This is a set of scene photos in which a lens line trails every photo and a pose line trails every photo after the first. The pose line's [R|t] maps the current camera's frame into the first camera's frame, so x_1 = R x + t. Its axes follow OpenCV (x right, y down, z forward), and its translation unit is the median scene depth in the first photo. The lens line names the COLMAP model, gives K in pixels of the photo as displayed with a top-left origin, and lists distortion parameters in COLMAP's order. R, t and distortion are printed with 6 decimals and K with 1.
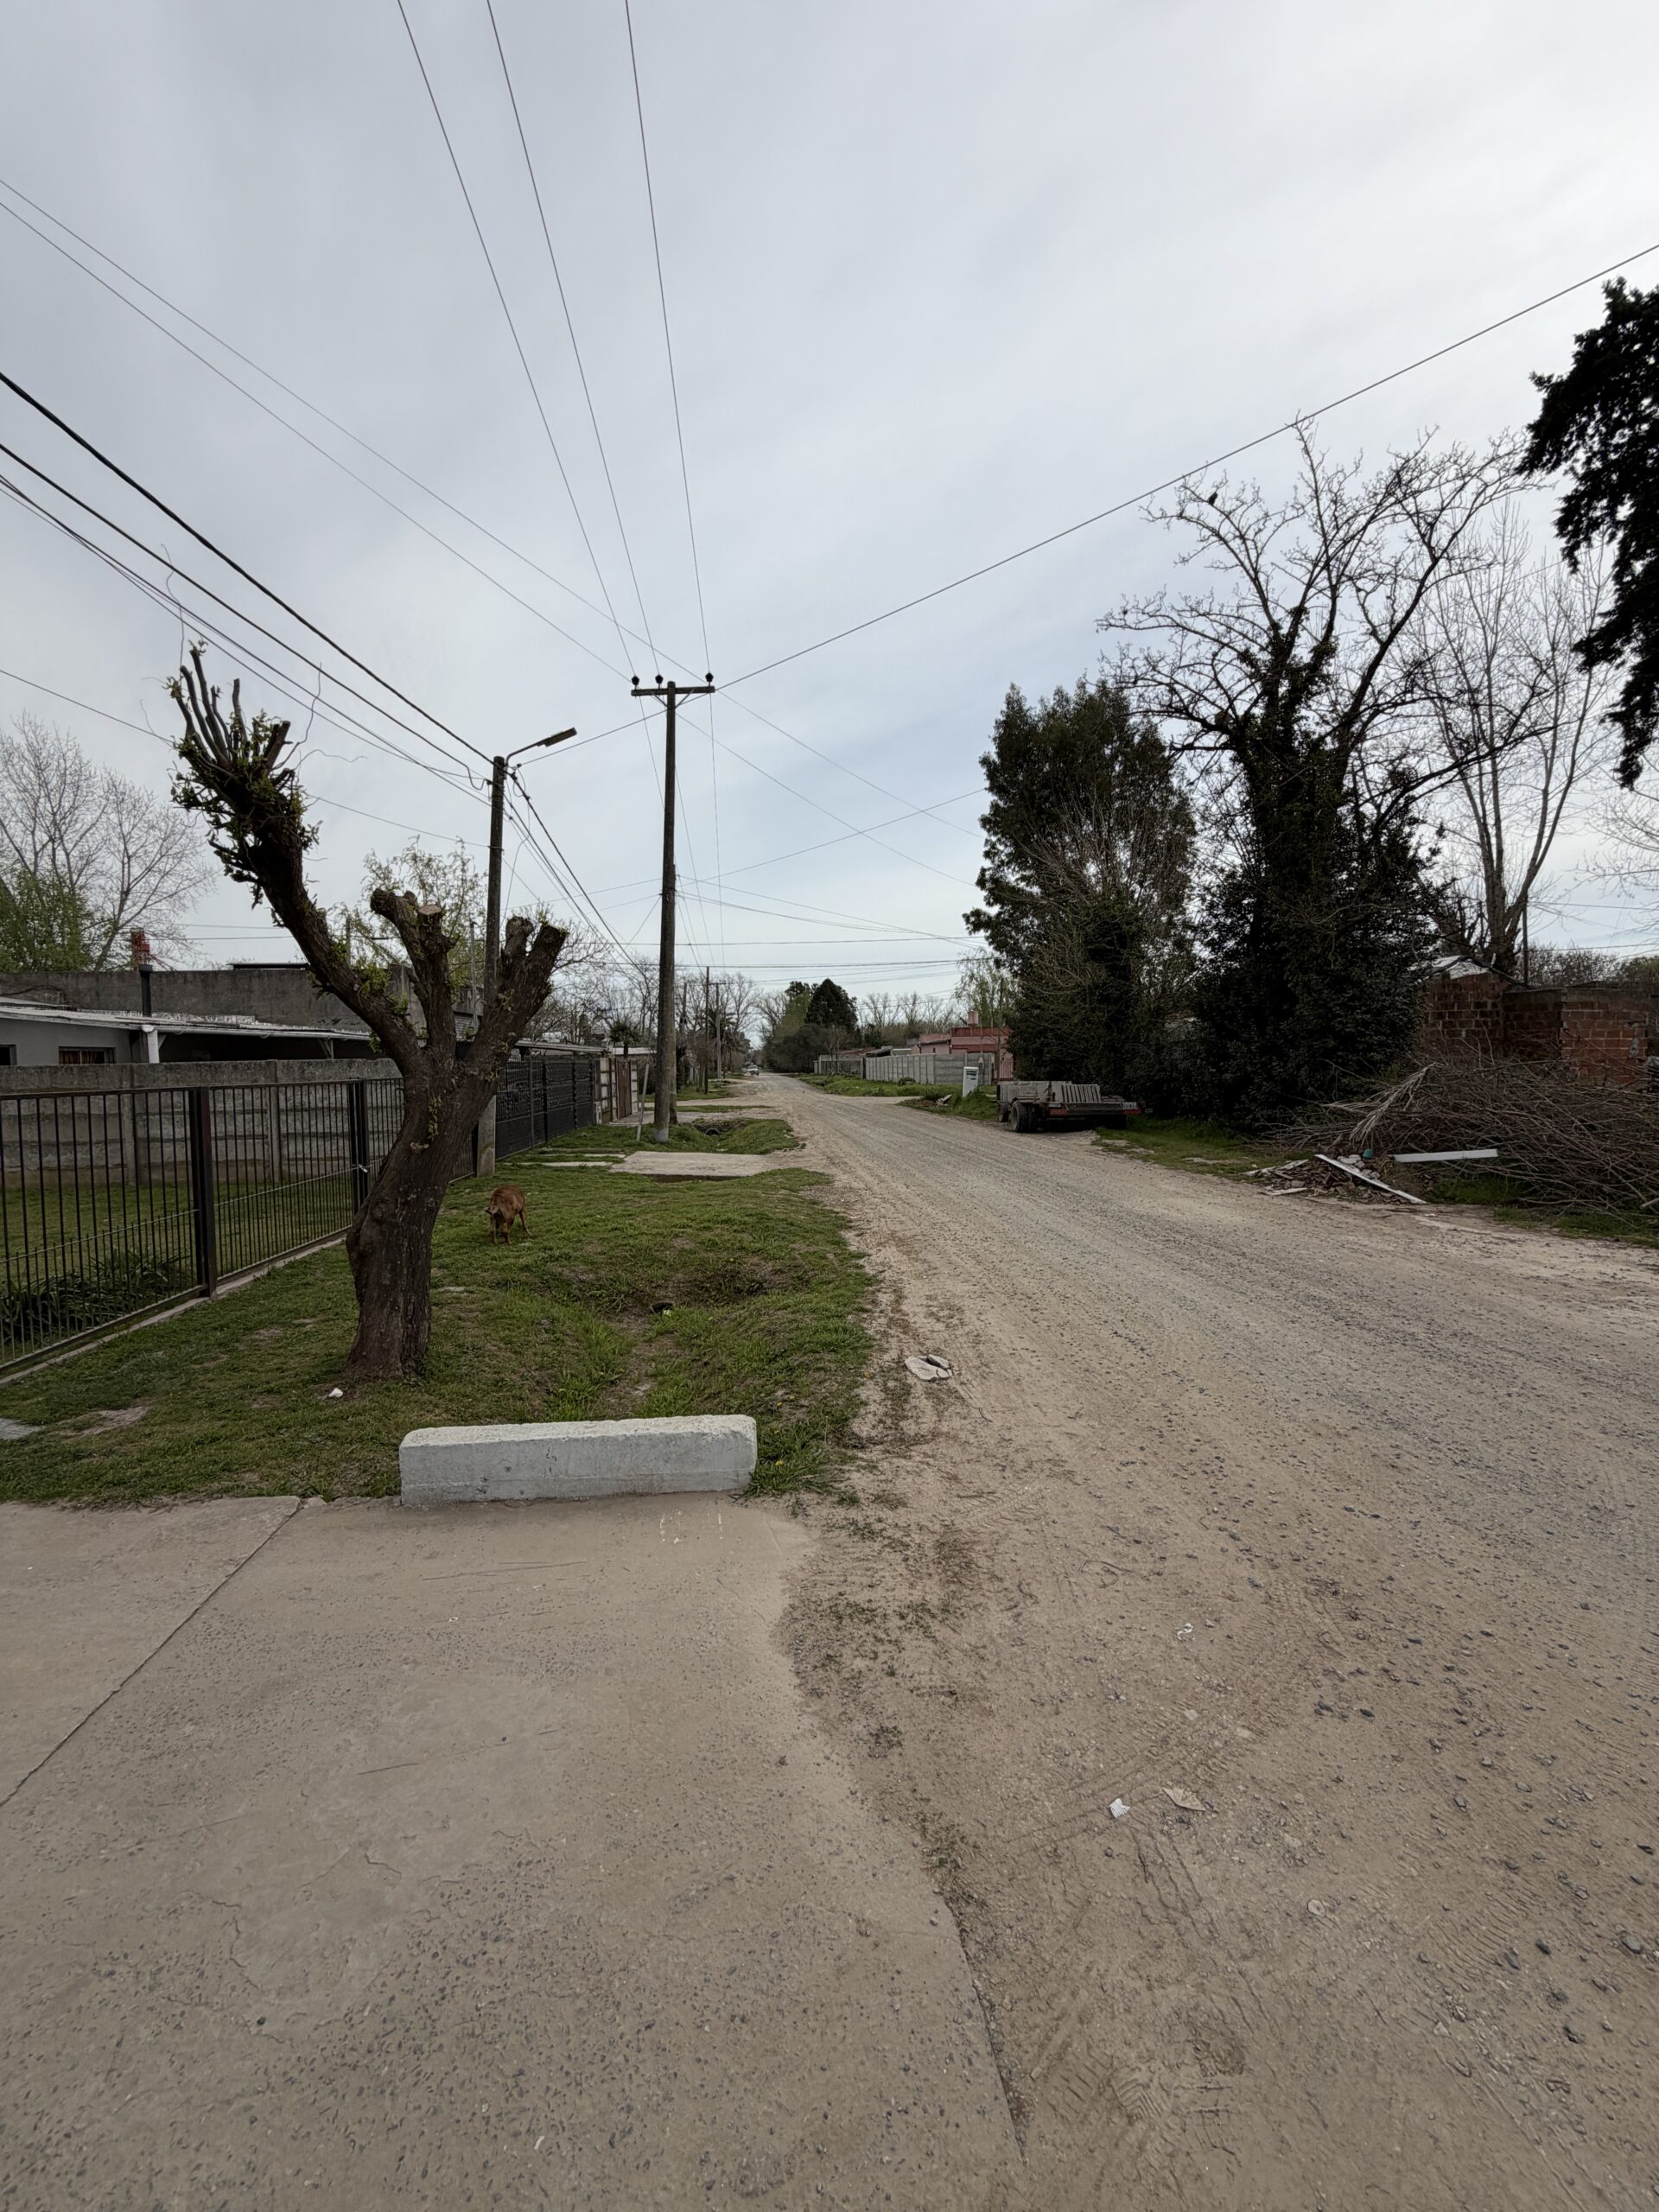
lens RADIAL K [[880.1, 0, 828.3], [0, 880.1, 1099.9], [0, 0, 1]] dist [-0.003380, 0.000412]
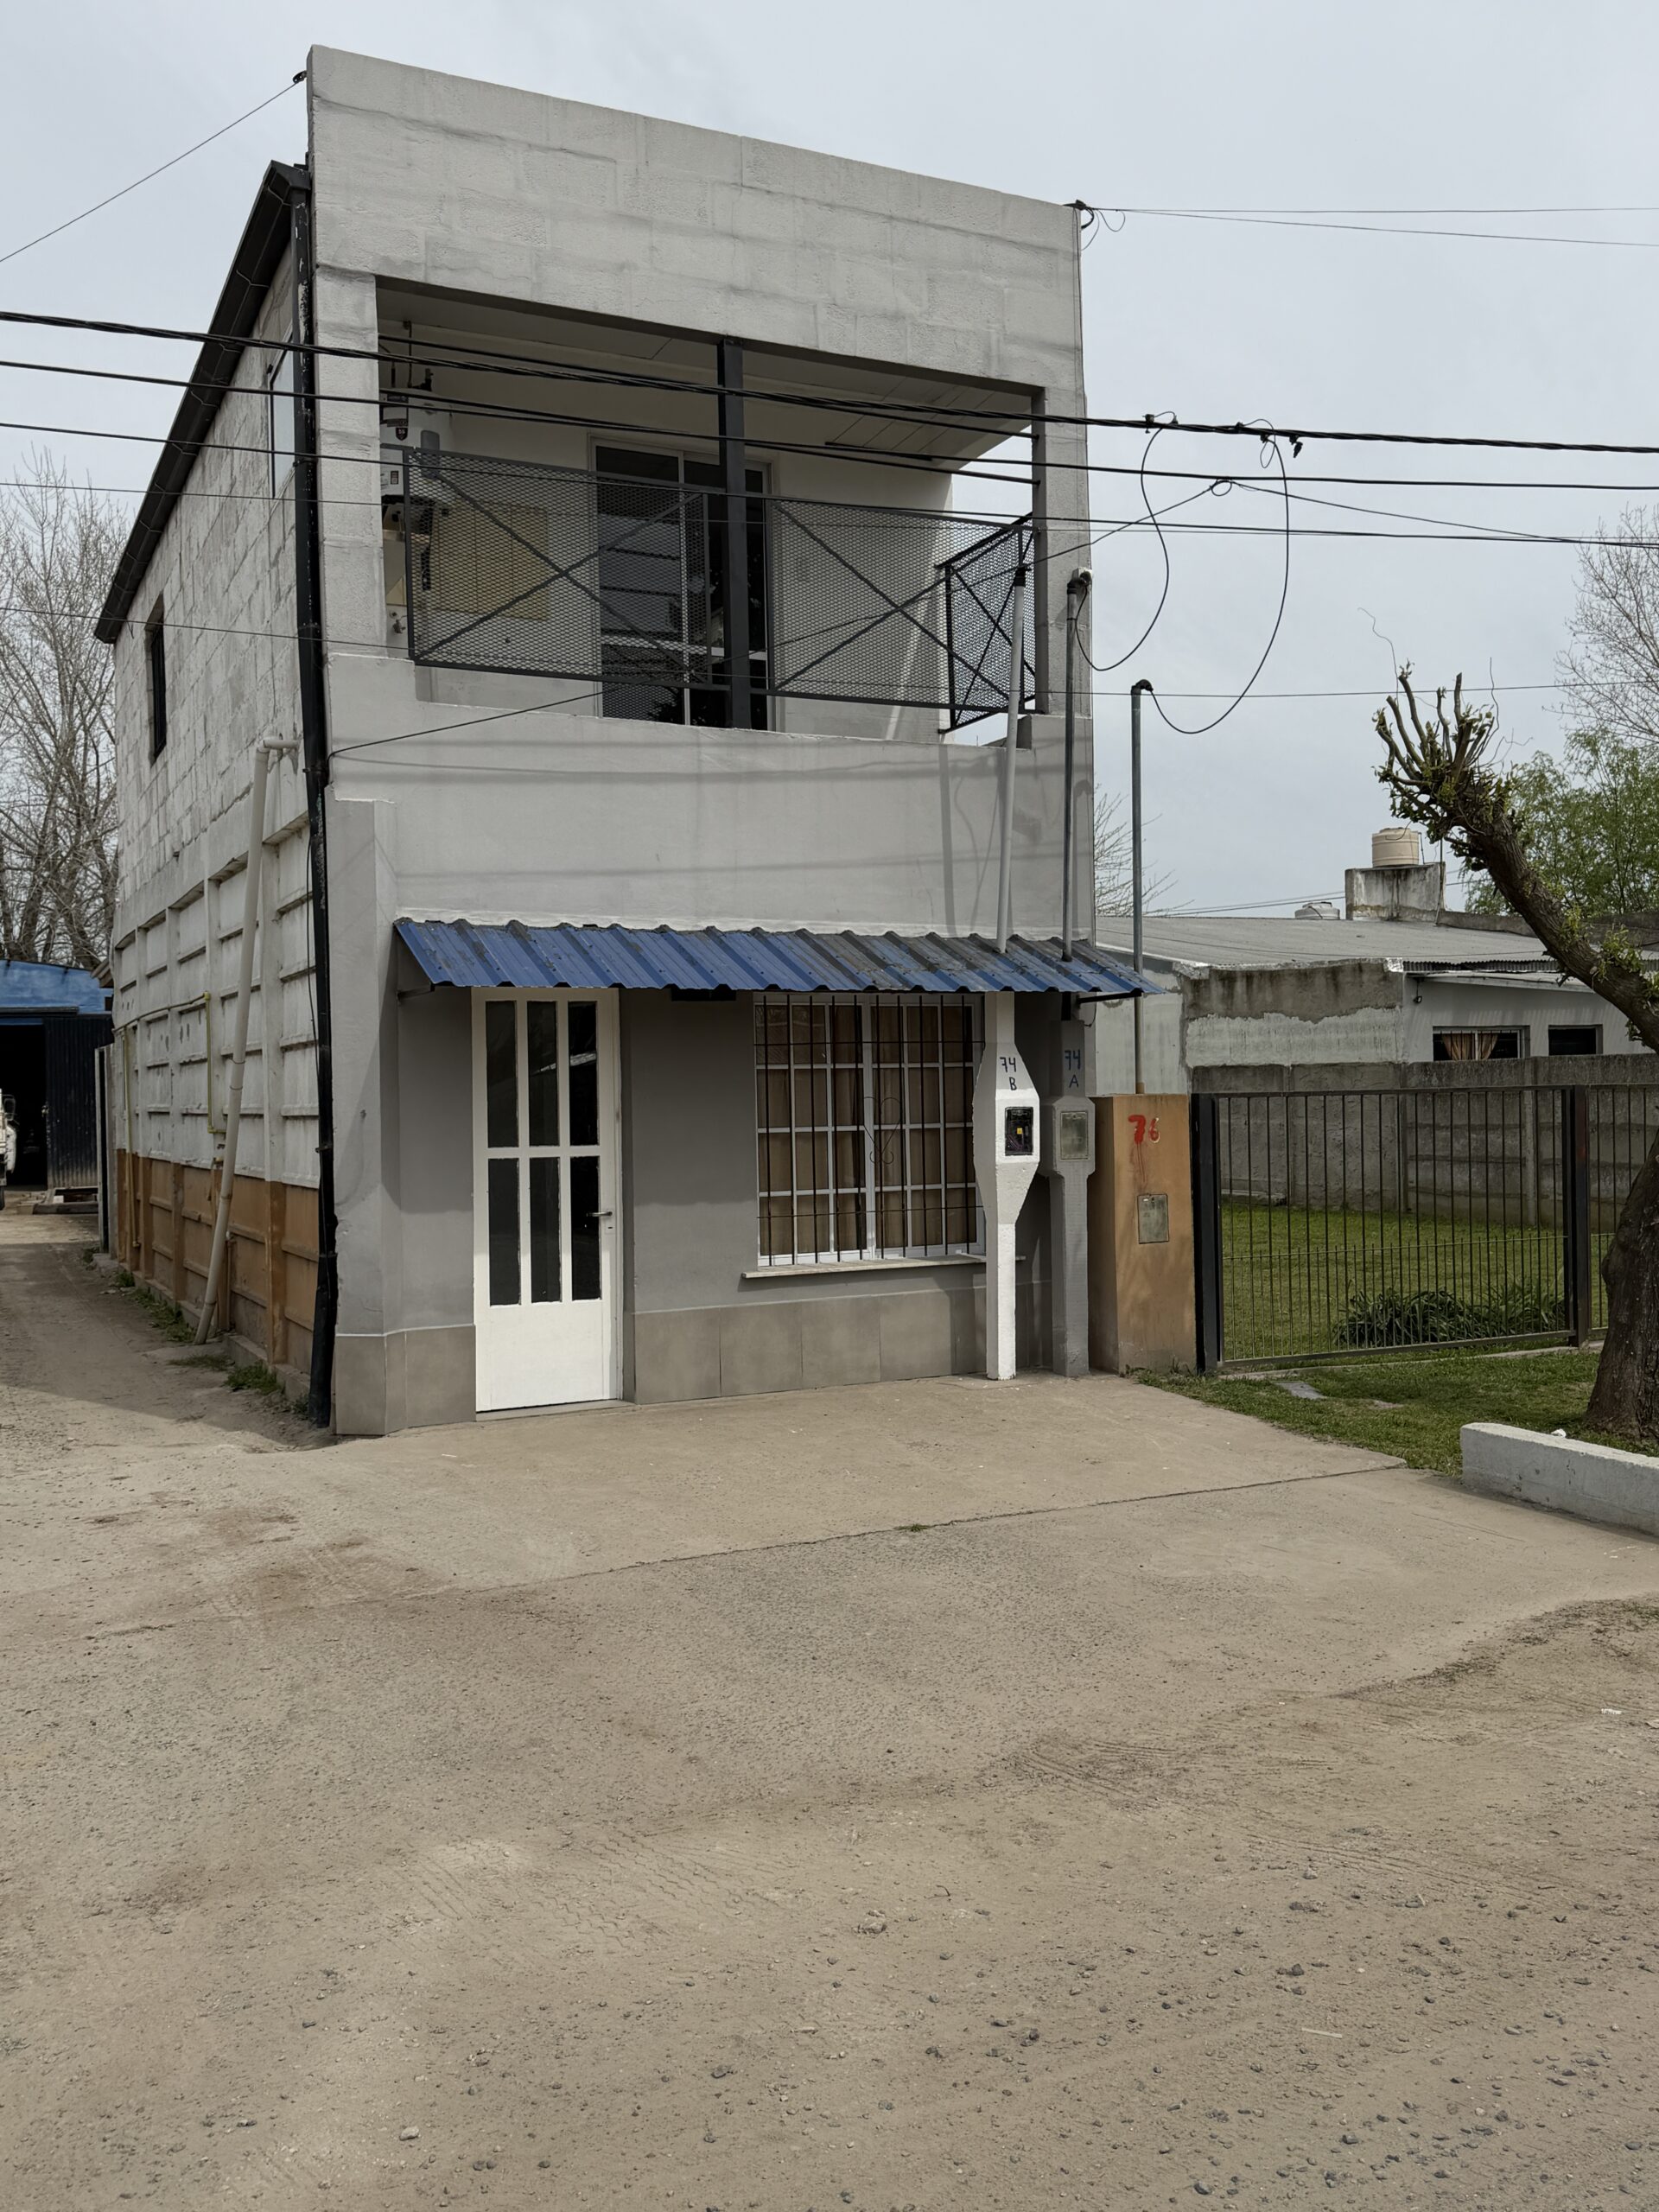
lens RADIAL K [[1900.5, 0, 829.5], [0, 1900.5, 1106.0], [0, 0, 1]] dist [0.148462, -0.294228]
pose [[0.354808, 0.021993, -0.934680, 1.355483], [-0.026036, 0.999568, 0.013637, -0.001397], [0.934576, 0.019497, 0.355228, -0.518357]]
